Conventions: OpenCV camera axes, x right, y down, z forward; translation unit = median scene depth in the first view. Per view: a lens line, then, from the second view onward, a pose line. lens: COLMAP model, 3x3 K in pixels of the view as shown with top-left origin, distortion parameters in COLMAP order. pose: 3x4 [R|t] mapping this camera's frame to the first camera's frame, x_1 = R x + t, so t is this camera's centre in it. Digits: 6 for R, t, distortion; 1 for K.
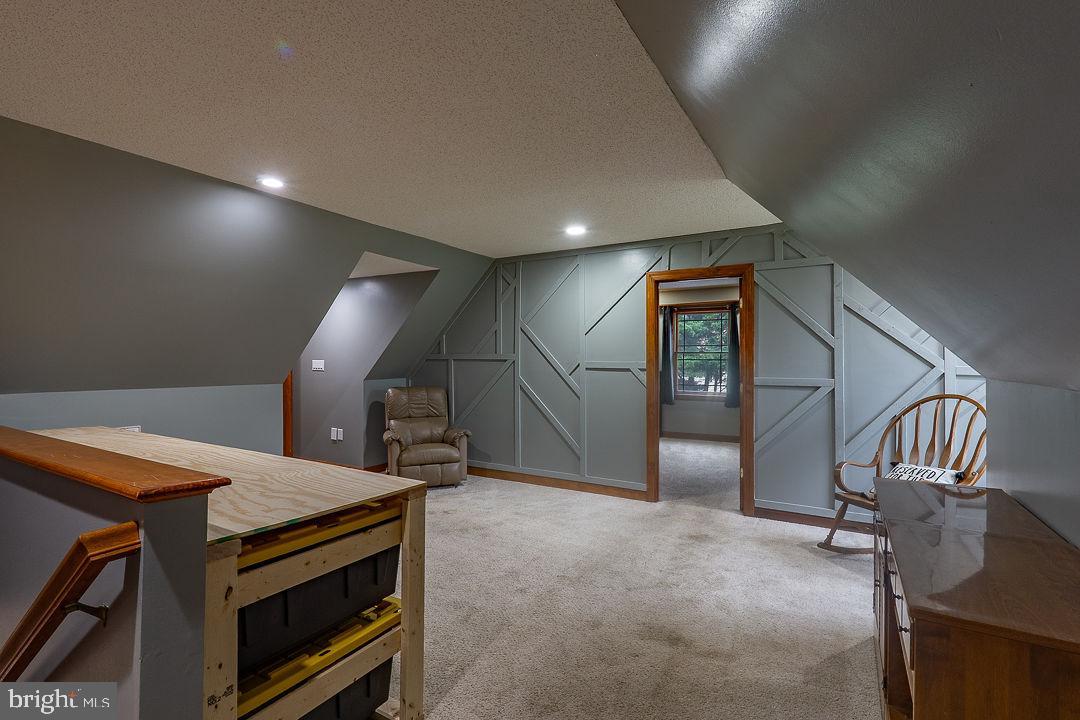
lens RADIAL K [[503.6, 0, 529.4], [0, 503.6, 355.5], [0, 0, 1]] dist [-0.008532, 0.000277]
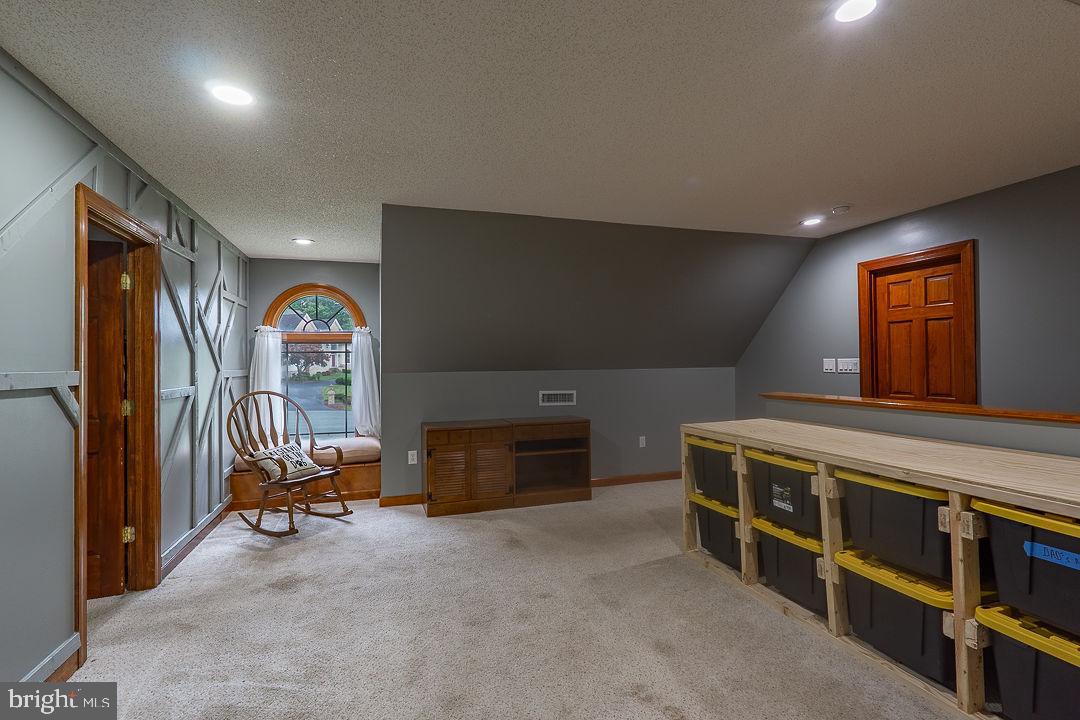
lens RADIAL K [[503.6, 0, 529.4], [0, 503.6, 355.5], [0, 0, 1]] dist [-0.008532, 0.000277]
pose [[-0.752021, 0.014678, 0.658976, -0.471963], [0.001045, 0.999777, -0.021077, 0.009705], [-0.659139, -0.015162, -0.751869, 1.285552]]
